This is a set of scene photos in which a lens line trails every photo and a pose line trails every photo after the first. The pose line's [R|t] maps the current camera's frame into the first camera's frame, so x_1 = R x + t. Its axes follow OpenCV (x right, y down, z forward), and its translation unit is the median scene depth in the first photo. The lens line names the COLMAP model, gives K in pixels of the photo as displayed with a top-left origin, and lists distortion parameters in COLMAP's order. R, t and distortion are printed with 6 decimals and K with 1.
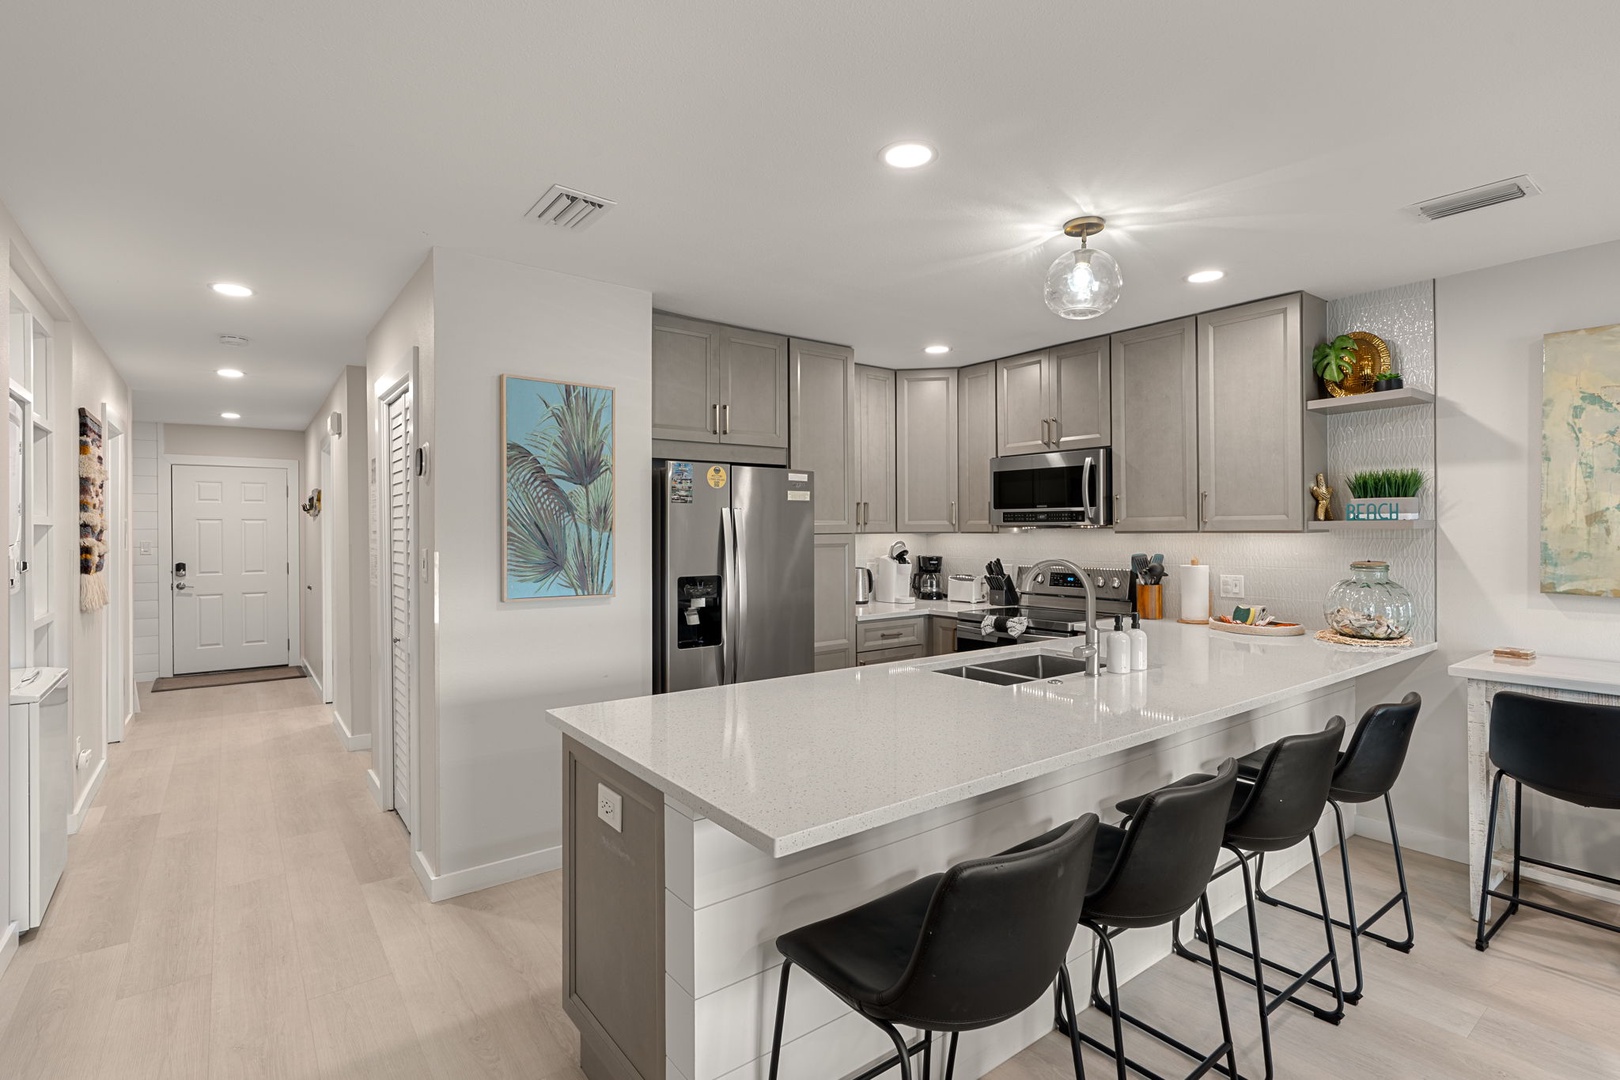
lens RADIAL K [[759.4, 0, 810.0], [0, 759.4, 540.0], [0, 0, 1]] dist [0.000931, 0.000072]
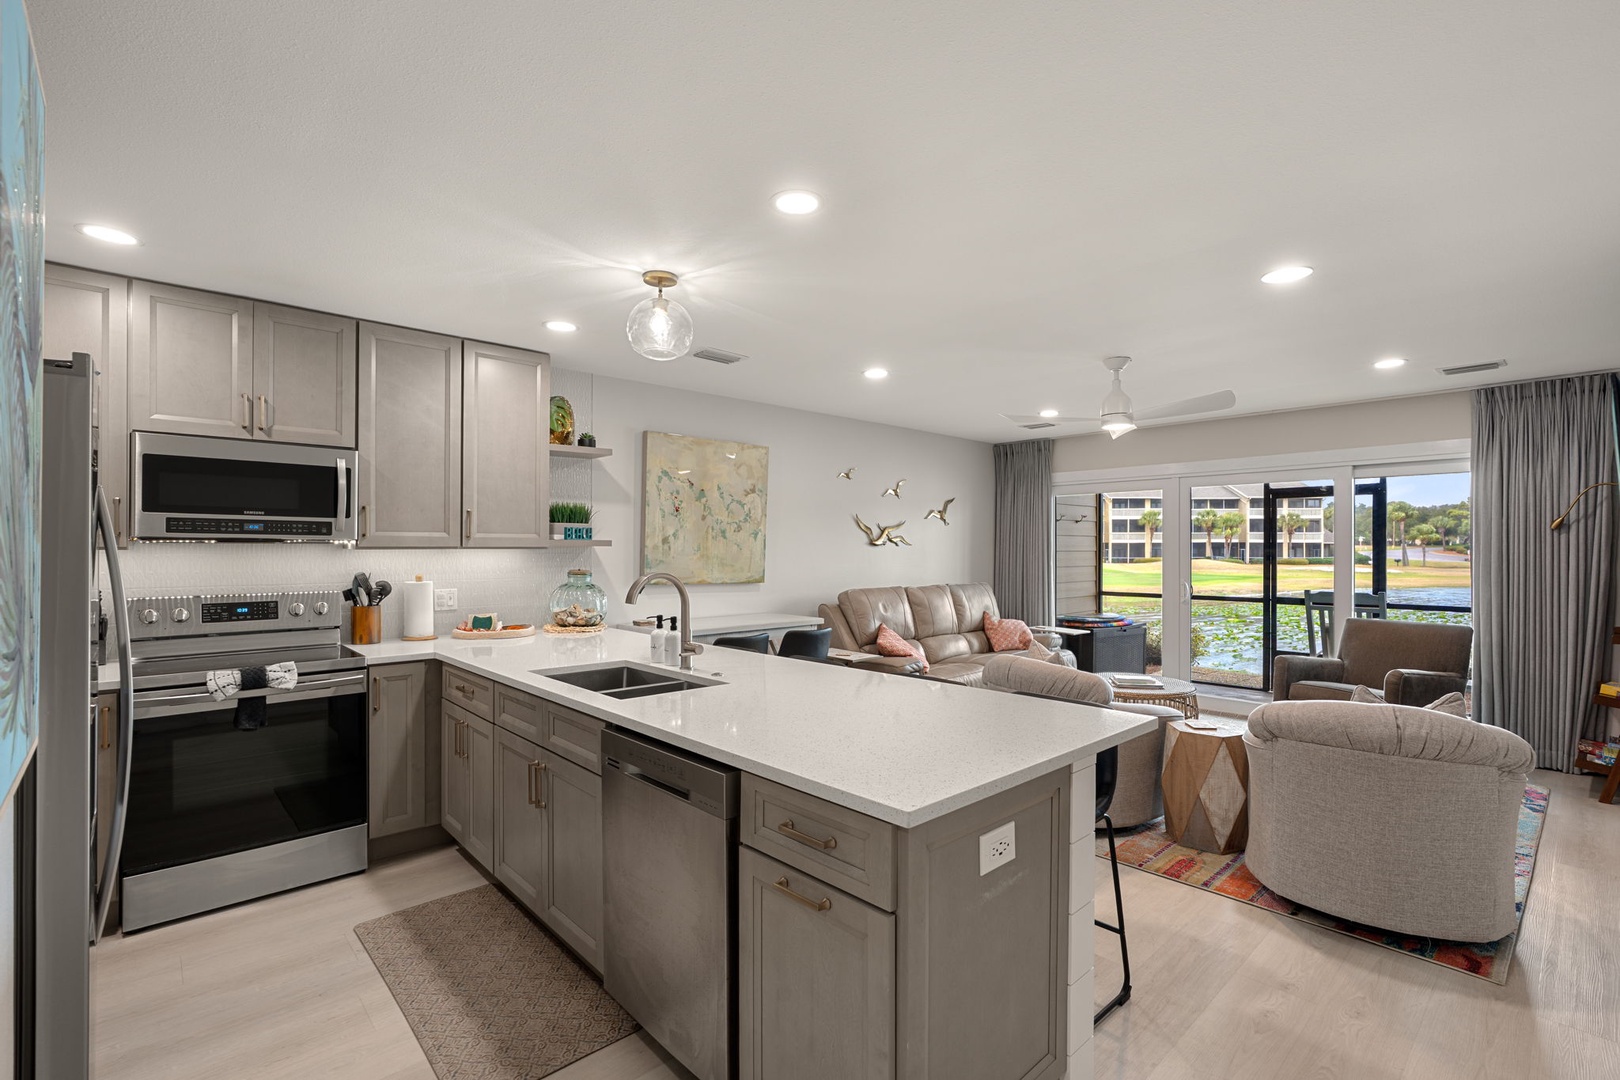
lens RADIAL K [[738.7, 0, 810.0], [0, 738.7, 540.0], [0, 0, 1]] dist [-0.000151, -0.000017]
pose [[-0.086635, 0.015057, 0.996126, -0.797168], [0.011493, 0.999834, -0.014113, -0.002831], [-0.996174, 0.010226, -0.086793, 0.922989]]
